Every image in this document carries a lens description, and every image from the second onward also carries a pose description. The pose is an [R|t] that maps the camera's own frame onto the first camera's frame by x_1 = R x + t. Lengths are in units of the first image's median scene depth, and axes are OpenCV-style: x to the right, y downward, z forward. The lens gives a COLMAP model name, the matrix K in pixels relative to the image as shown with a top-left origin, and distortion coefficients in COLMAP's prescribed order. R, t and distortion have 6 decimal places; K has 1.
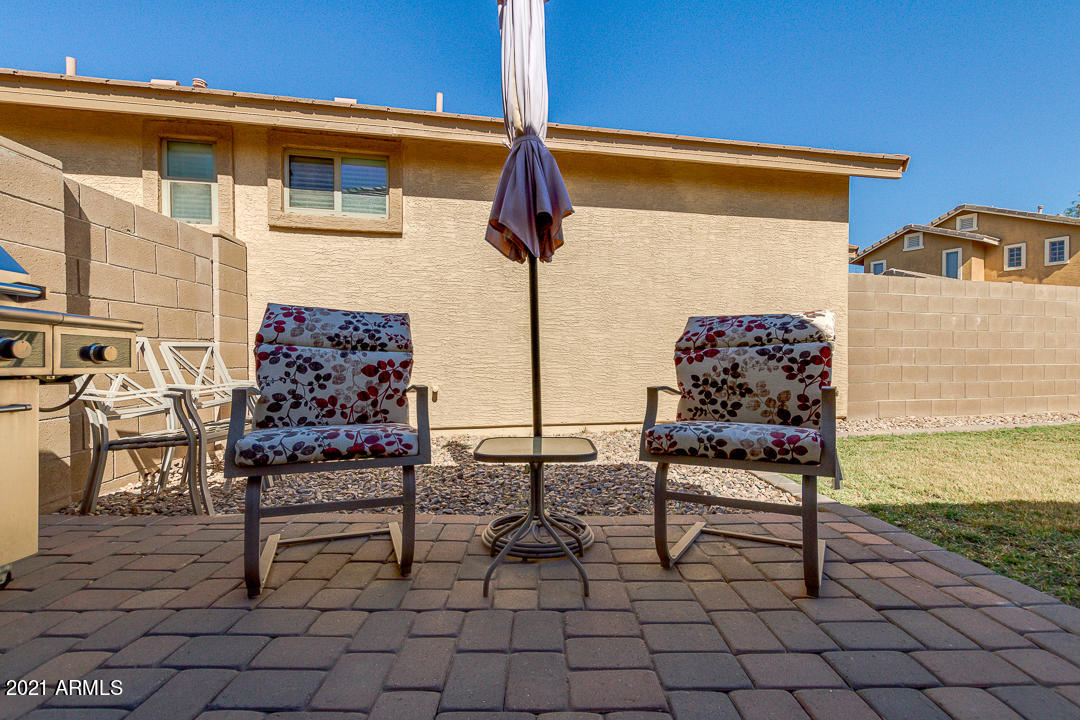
lens RADIAL K [[496.6, 0, 534.8], [0, 496.6, 360.5], [0, 0, 1]] dist [0.008585, -0.003276]
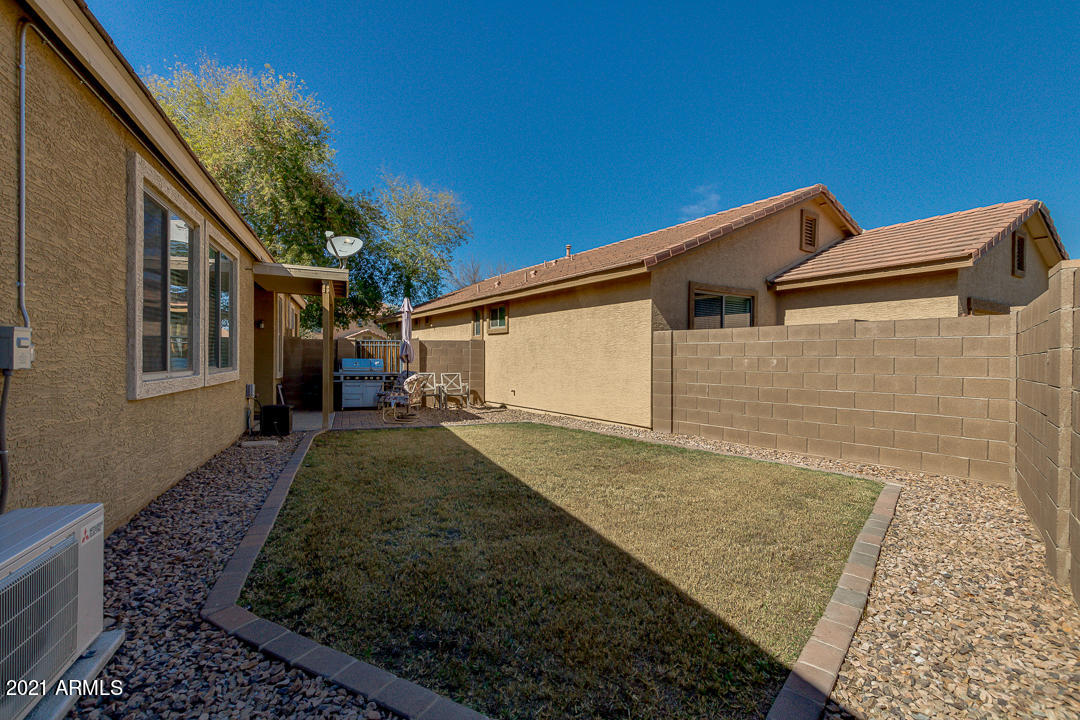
lens RADIAL K [[496.6, 0, 546.7], [0, 496.6, 359.9], [0, 0, 1]] dist [0.008585, -0.003276]
pose [[0.378480, 0.005040, -0.925596, 1.768317], [-0.003400, 0.999986, 0.004055, -0.091042], [0.925603, 0.001613, 0.378491, 0.135979]]
